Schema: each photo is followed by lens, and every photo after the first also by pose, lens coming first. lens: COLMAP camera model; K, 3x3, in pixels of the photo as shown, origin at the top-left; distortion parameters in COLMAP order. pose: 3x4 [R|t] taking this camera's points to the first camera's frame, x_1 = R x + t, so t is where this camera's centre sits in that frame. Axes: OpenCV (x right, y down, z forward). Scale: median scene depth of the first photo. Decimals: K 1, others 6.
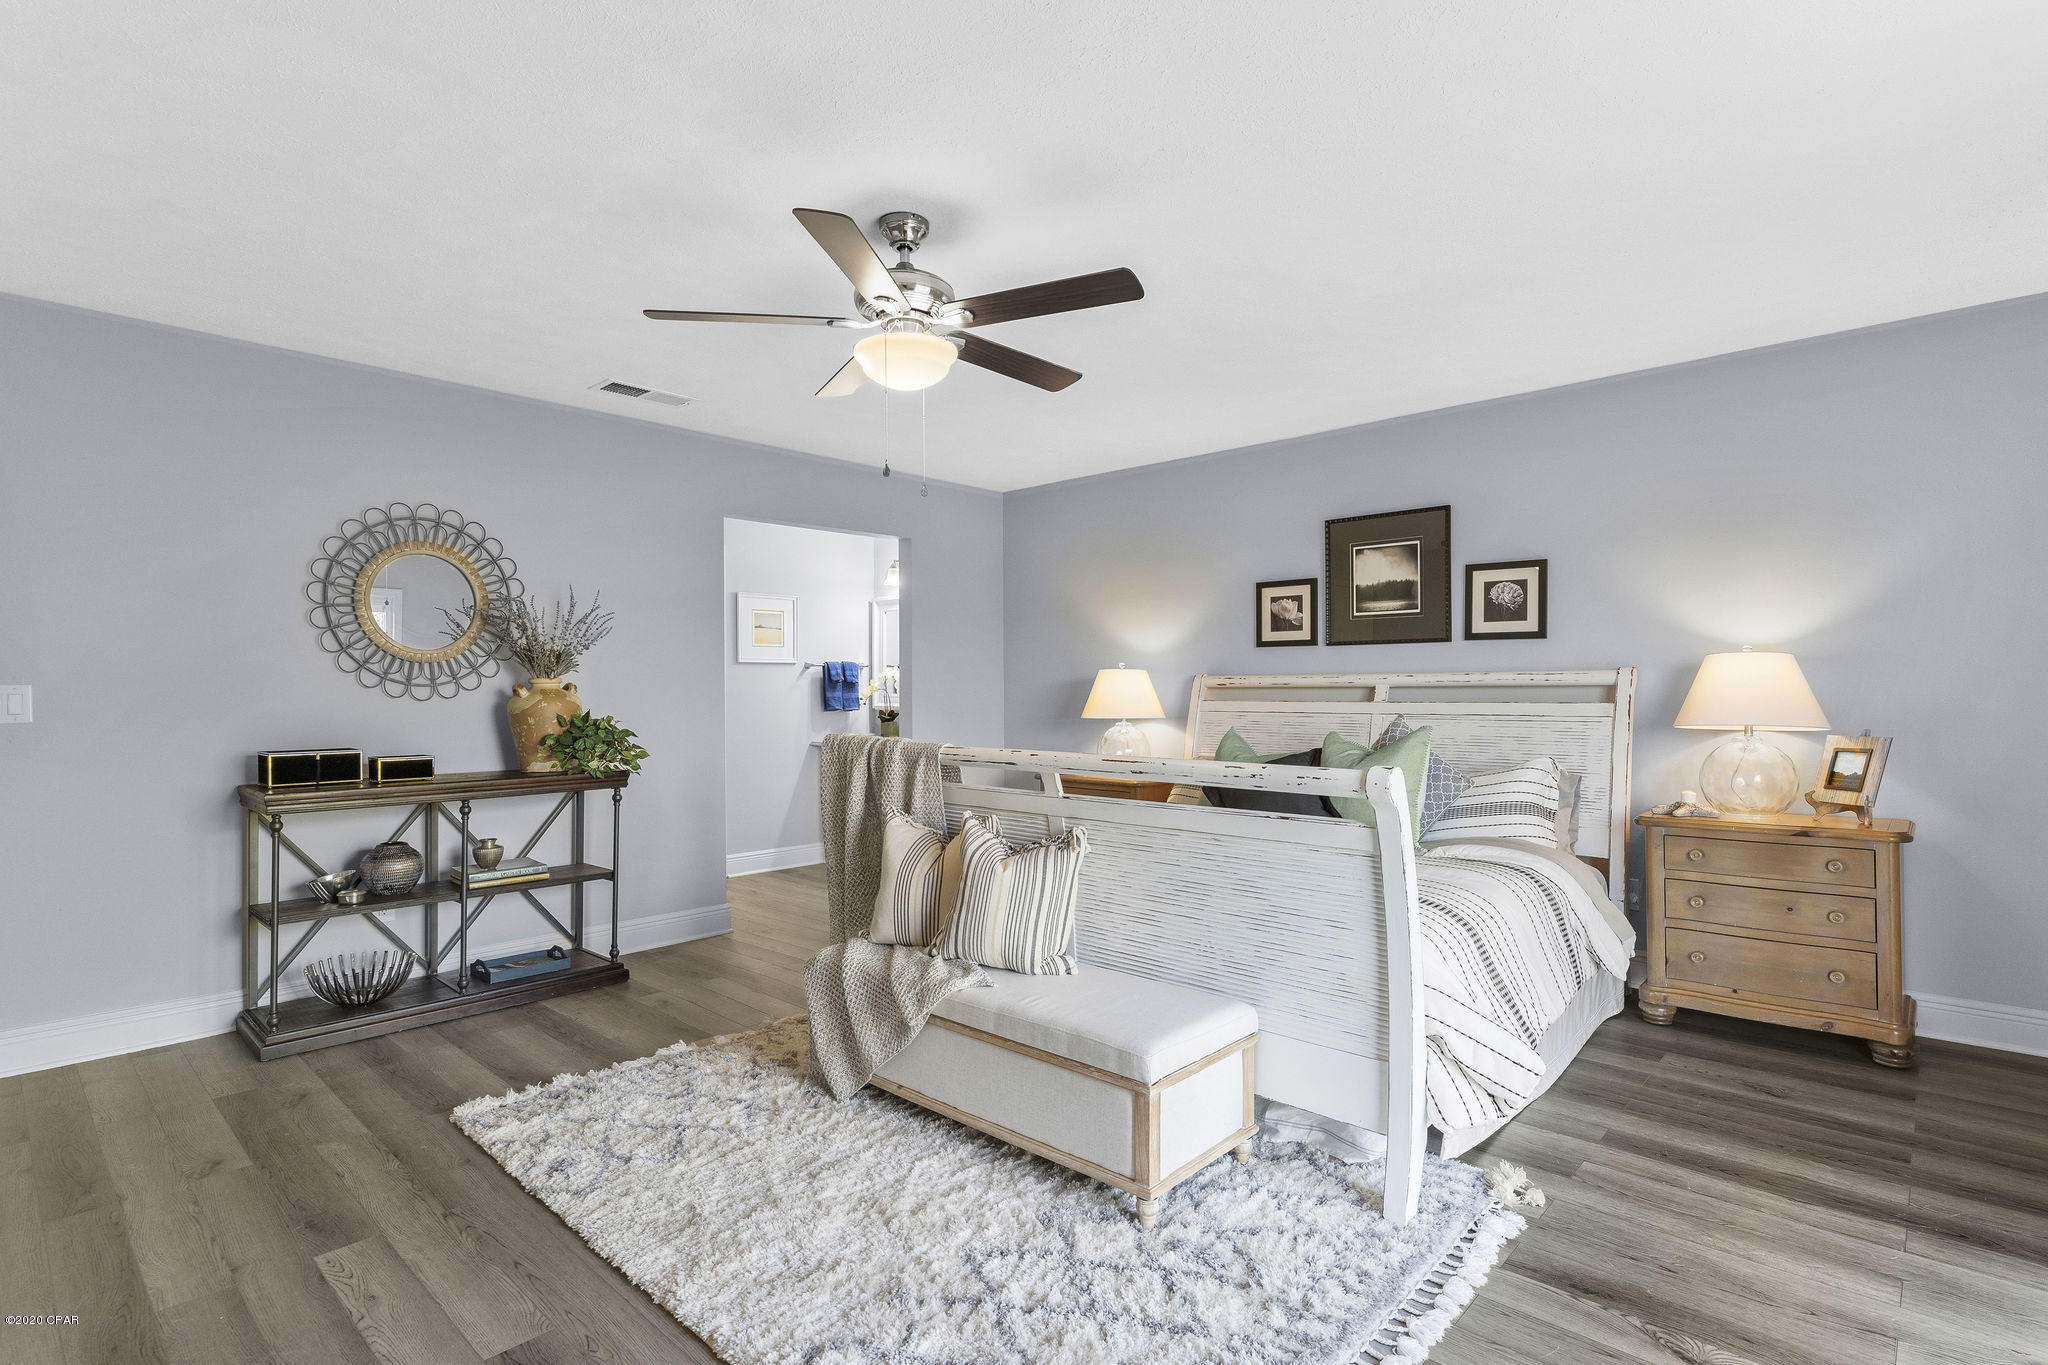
lens RADIAL K [[991.9, 0, 1024.0], [0, 991.9, 682.5], [0, 0, 1]] dist [0.000213, 0.000041]
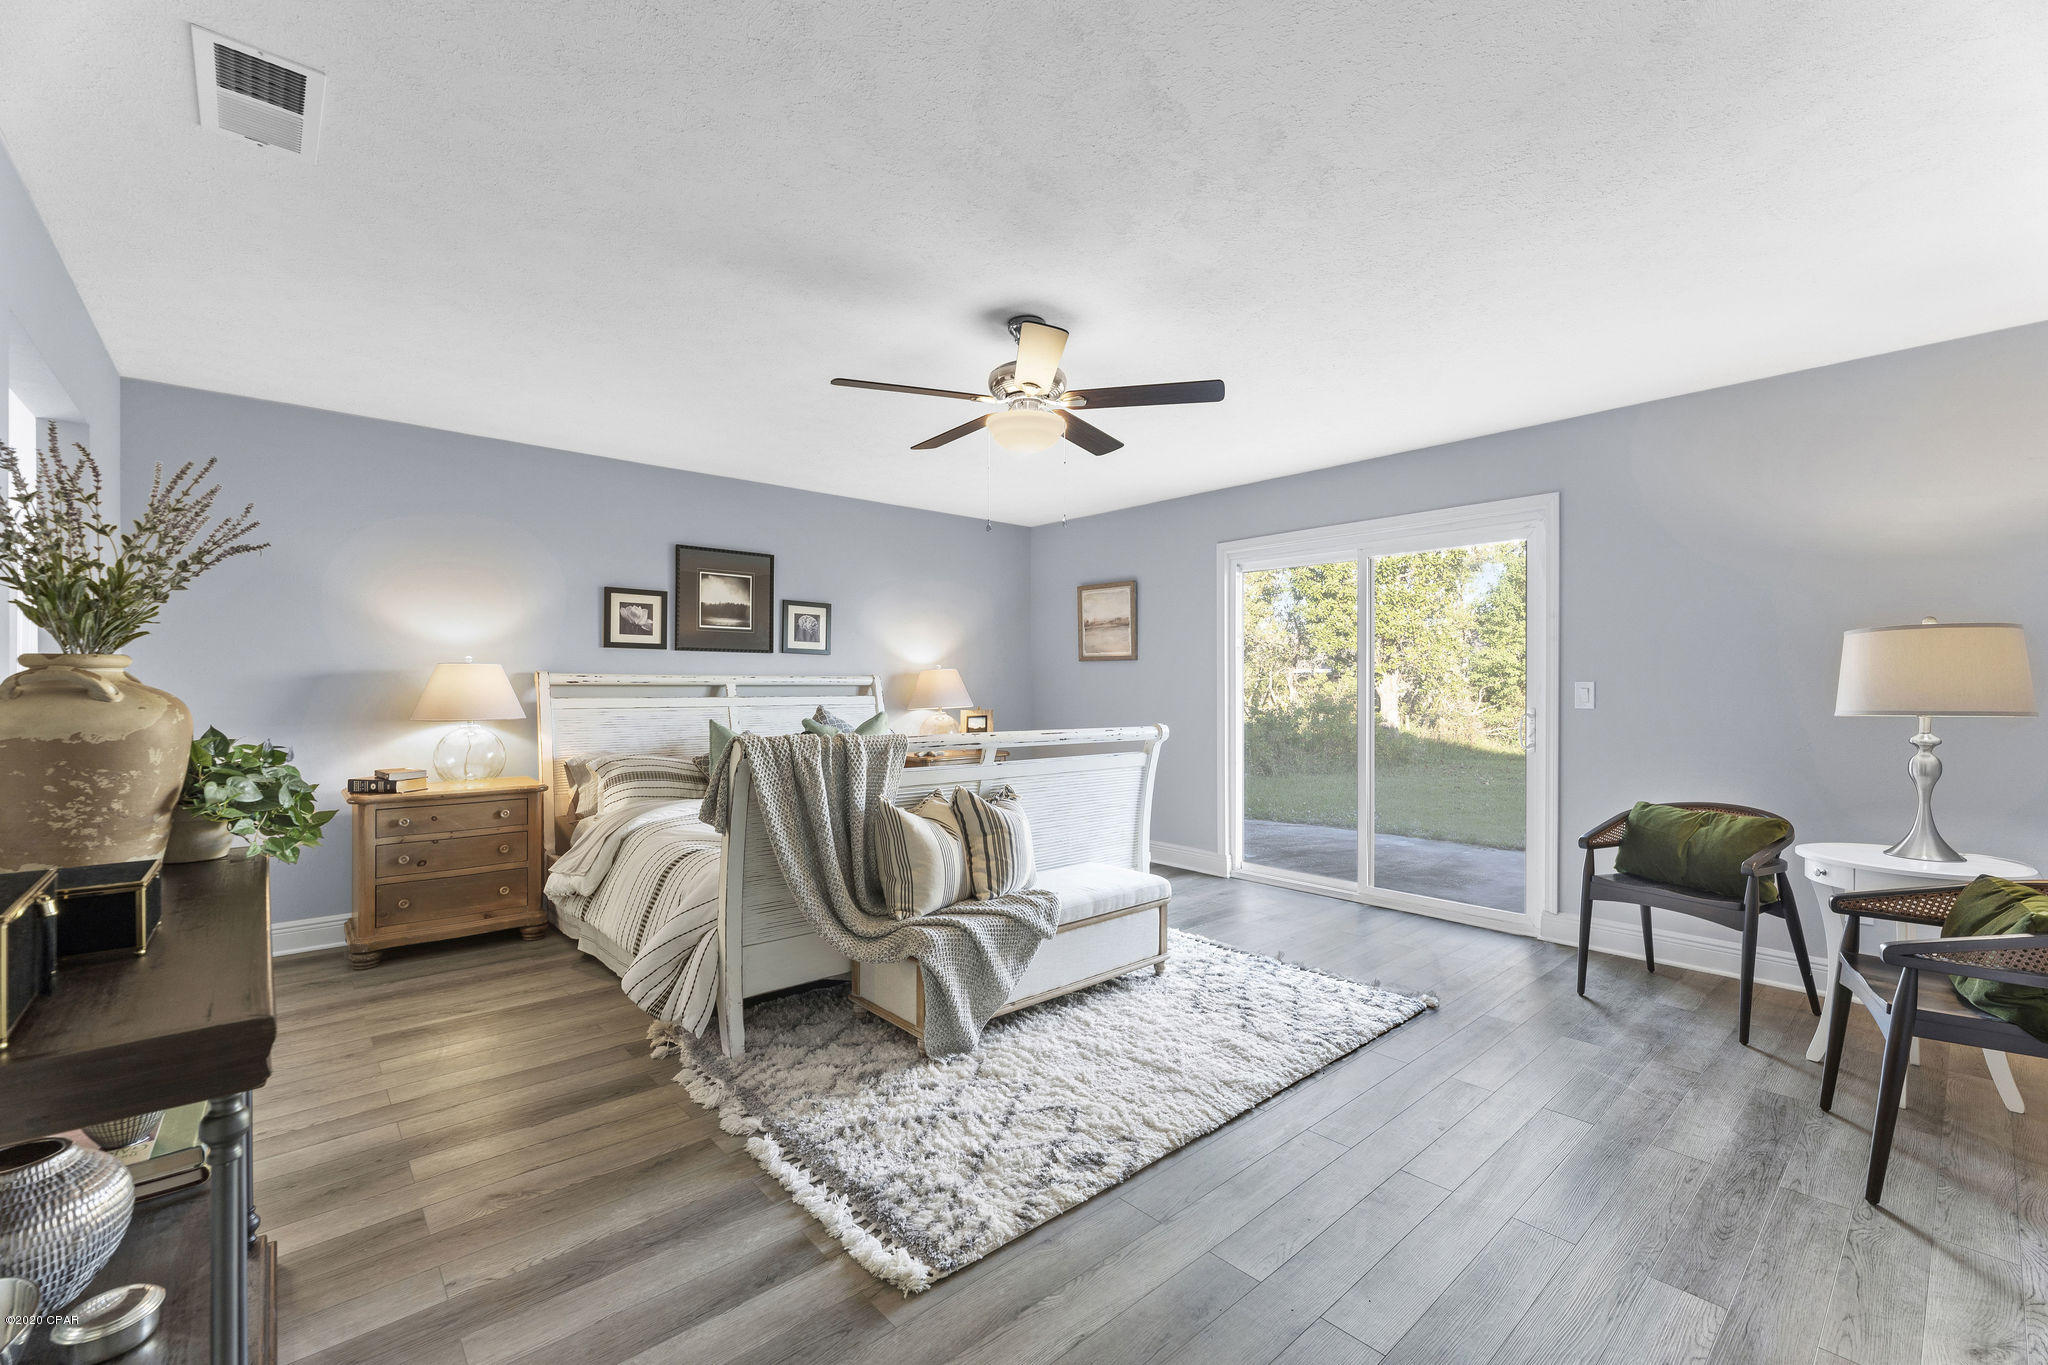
lens RADIAL K [[848.4, 0, 1024.0], [0, 848.4, 682.5], [0, 0, 1]] dist [0.000209, -0.000005]
pose [[0.100205, 0.008628, 0.994929, -0.676810], [-0.008821, 0.999931, -0.007783, 0.005727], [-0.994928, -0.007997, 0.100275, 0.499478]]
